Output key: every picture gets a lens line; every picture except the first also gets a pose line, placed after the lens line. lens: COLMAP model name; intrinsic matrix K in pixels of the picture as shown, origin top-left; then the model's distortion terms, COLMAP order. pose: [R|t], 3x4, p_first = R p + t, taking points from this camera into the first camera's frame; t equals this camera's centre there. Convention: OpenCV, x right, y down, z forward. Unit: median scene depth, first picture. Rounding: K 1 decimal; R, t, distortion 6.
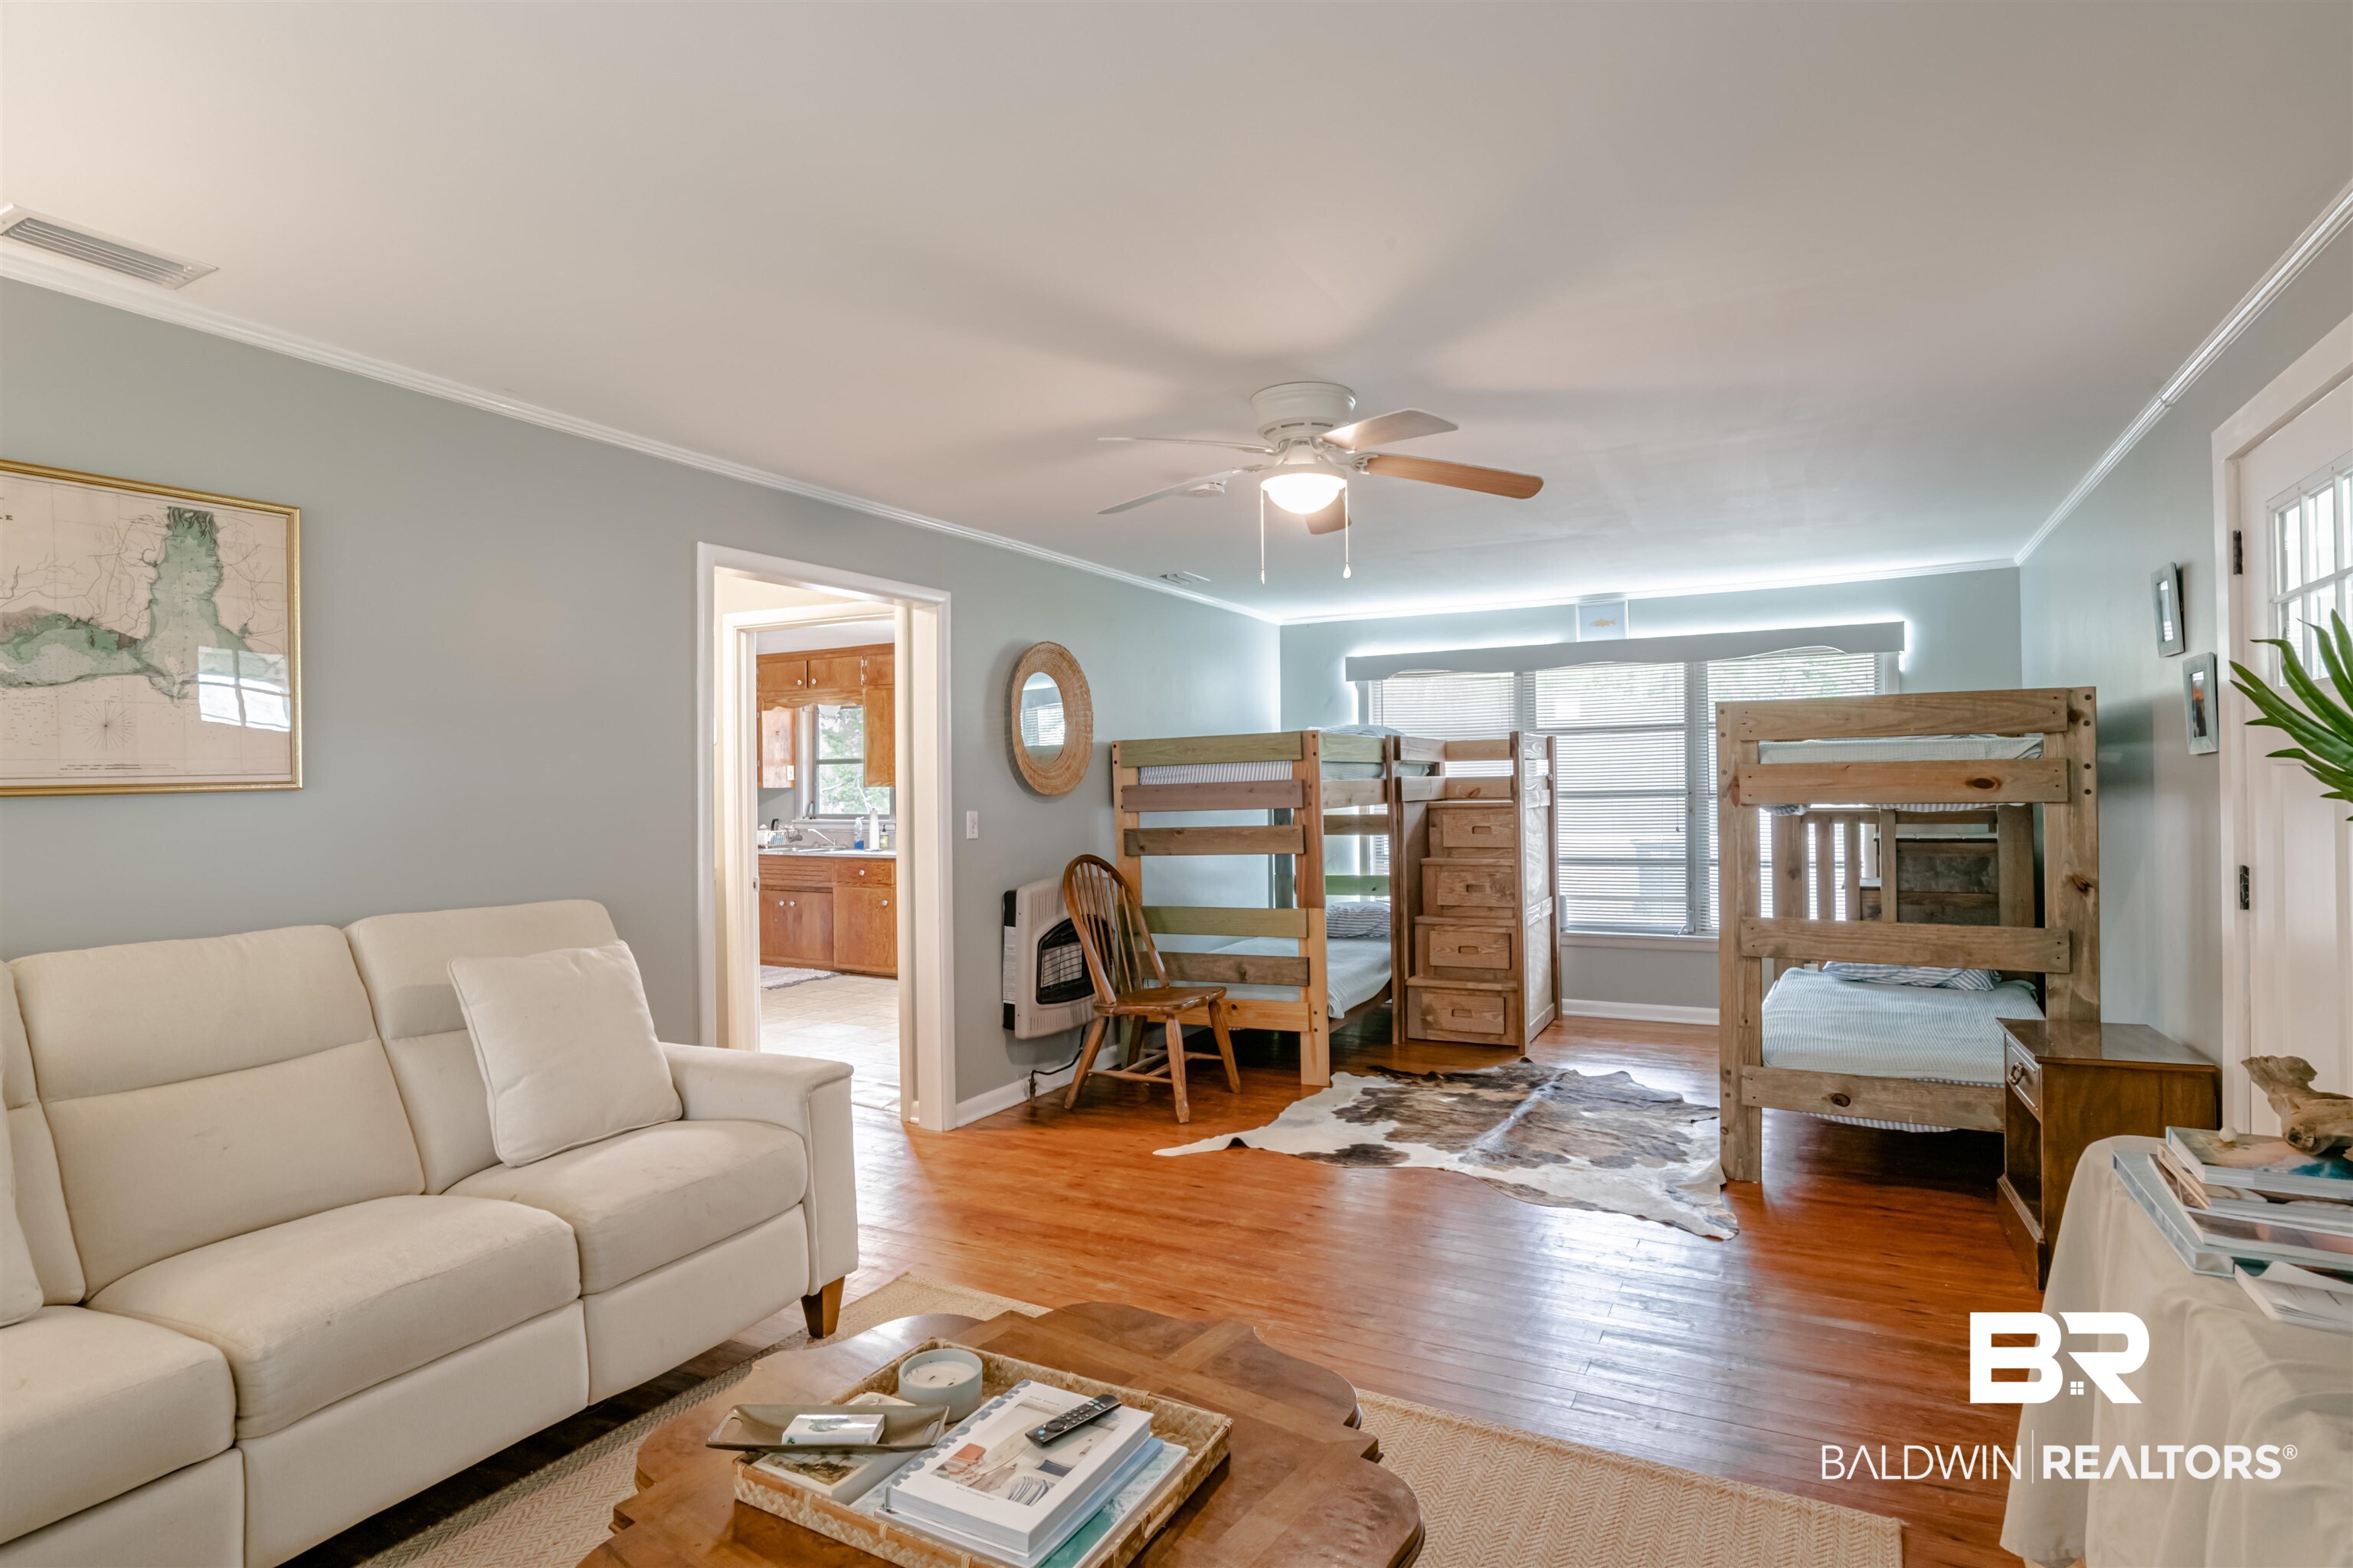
lens RADIAL K [[1198.0, 0, 1193.4], [0, 1198.0, 787.5], [0, 0, 1]] dist [-0.040266, 0.015485]
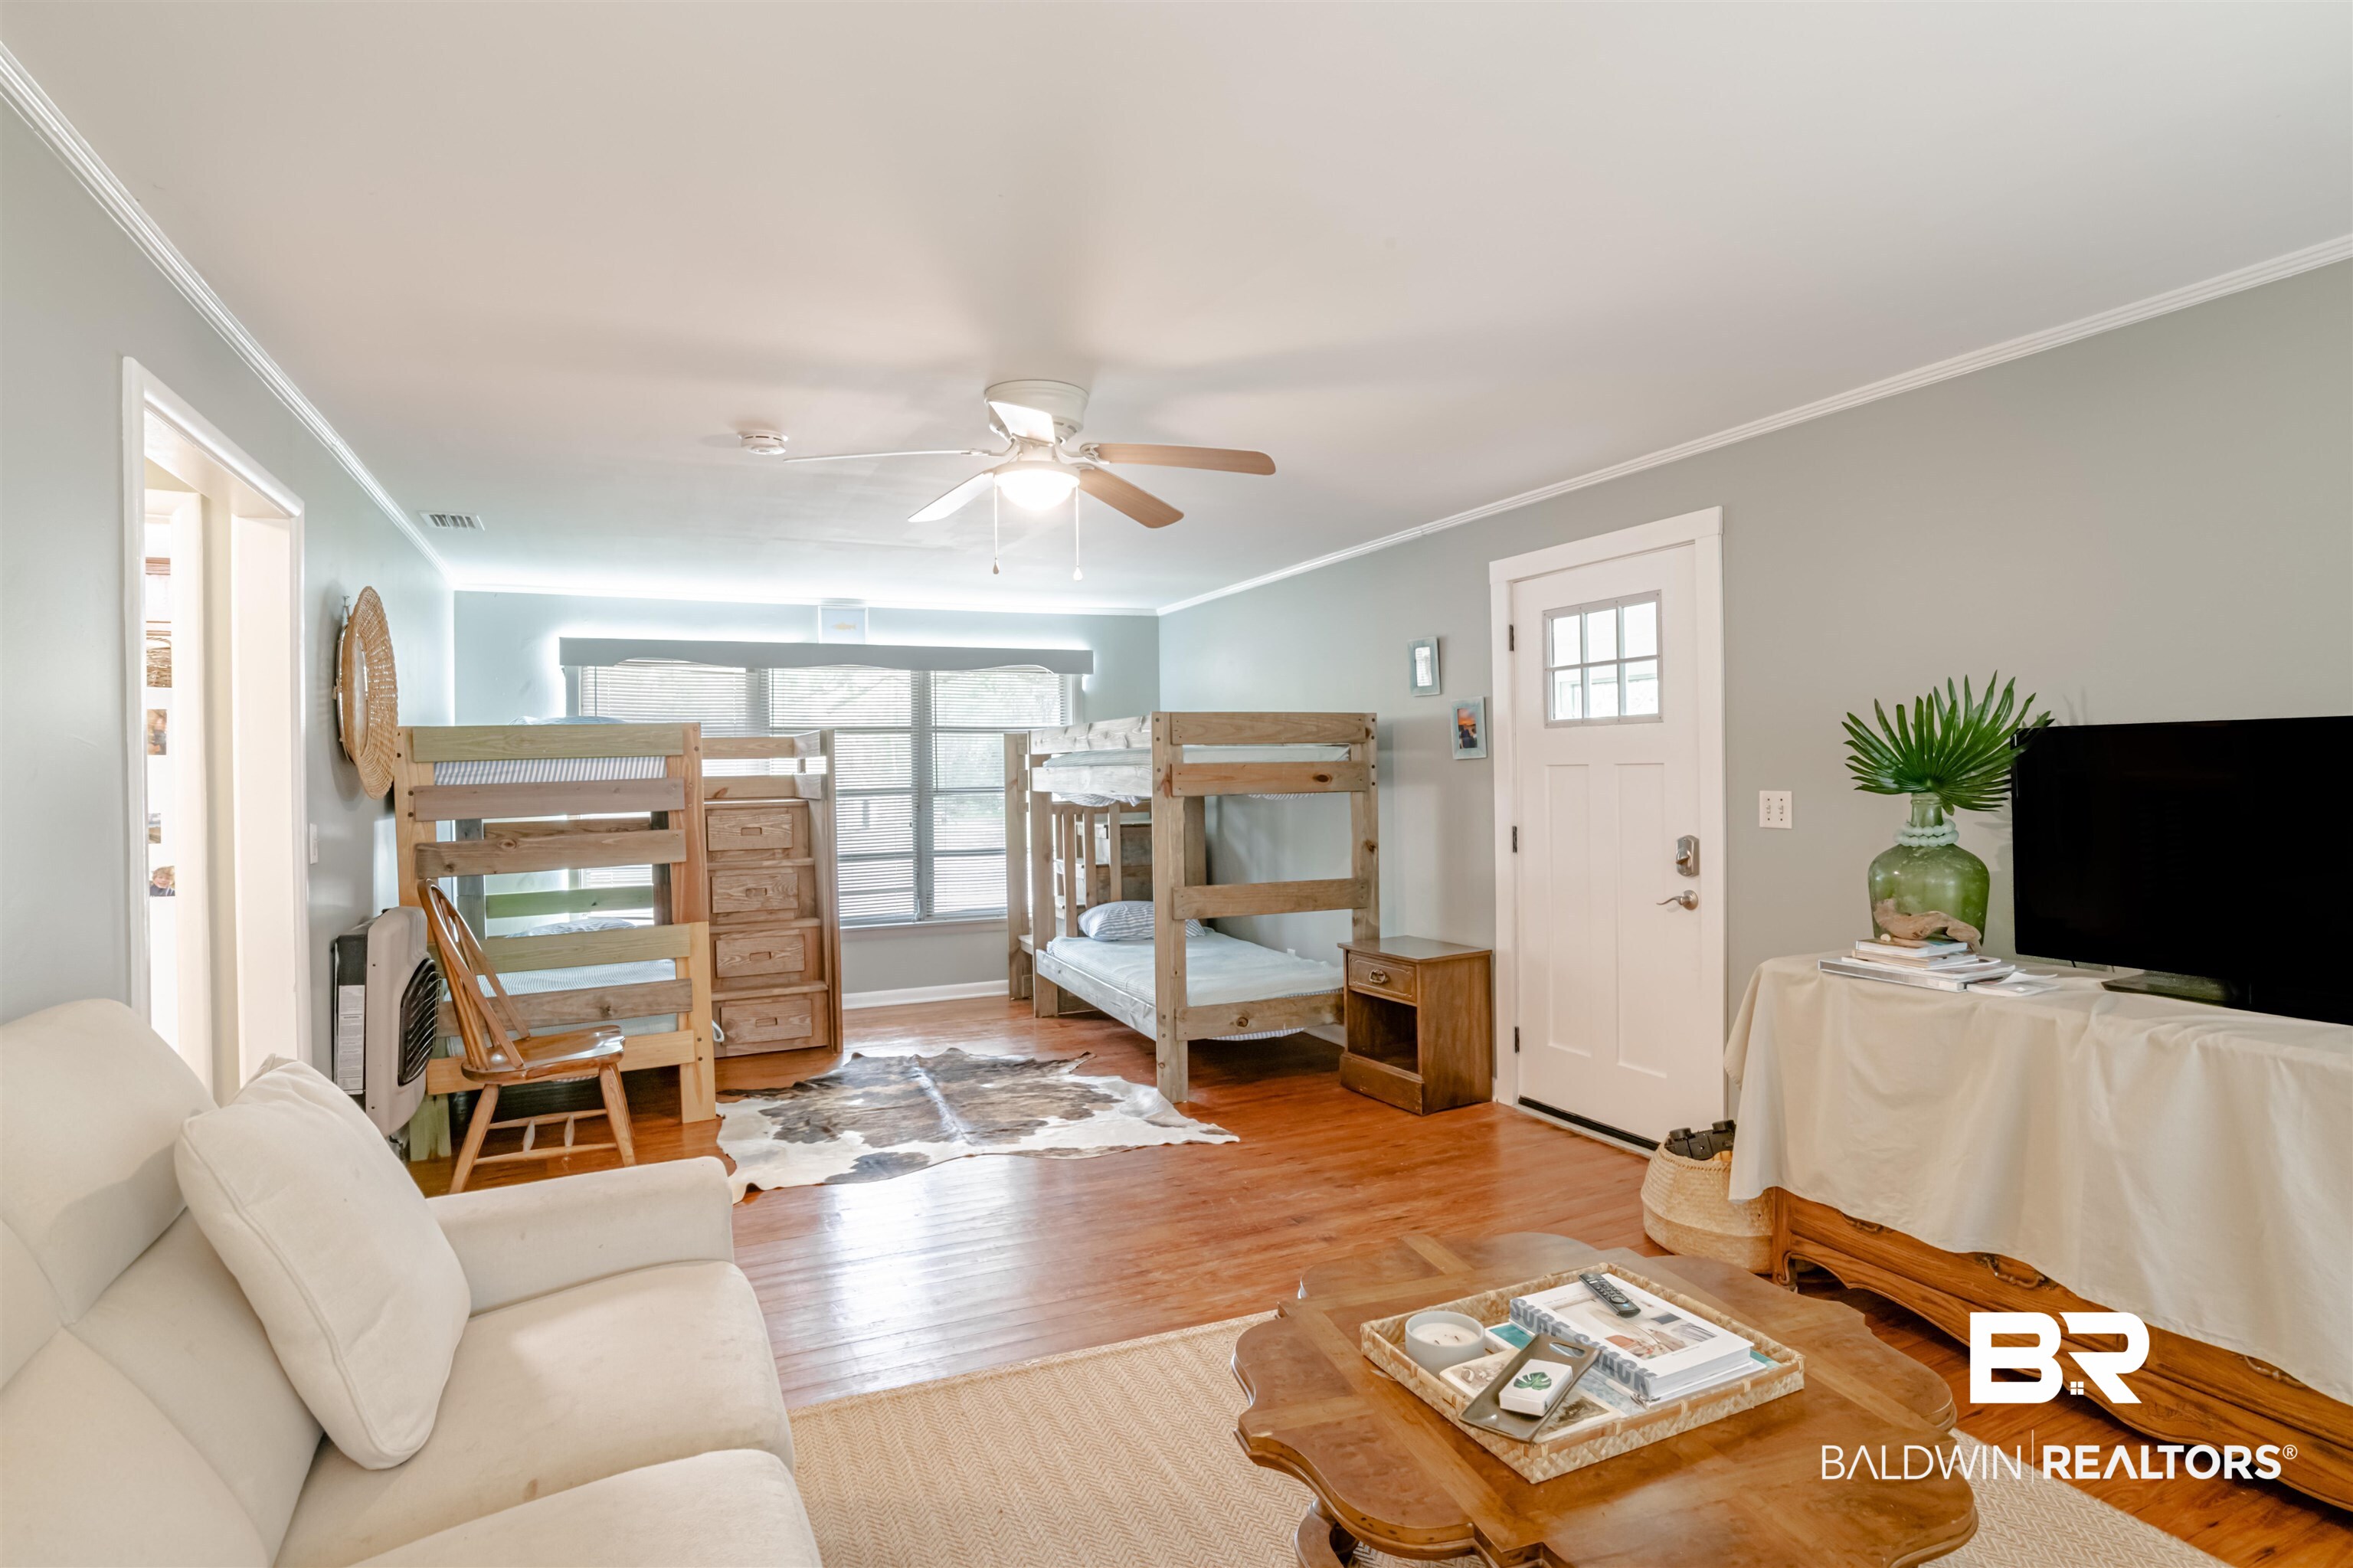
lens RADIAL K [[1198.0, 0, 1195.8], [0, 1198.0, 777.9], [0, 0, 1]] dist [-0.040266, 0.015485]
pose [[0.608497, -0.000652, 0.793556, -0.424457], [0.008652, 0.999946, -0.005813, 0.002370], [-0.793509, 0.010403, 0.608470, 0.190179]]
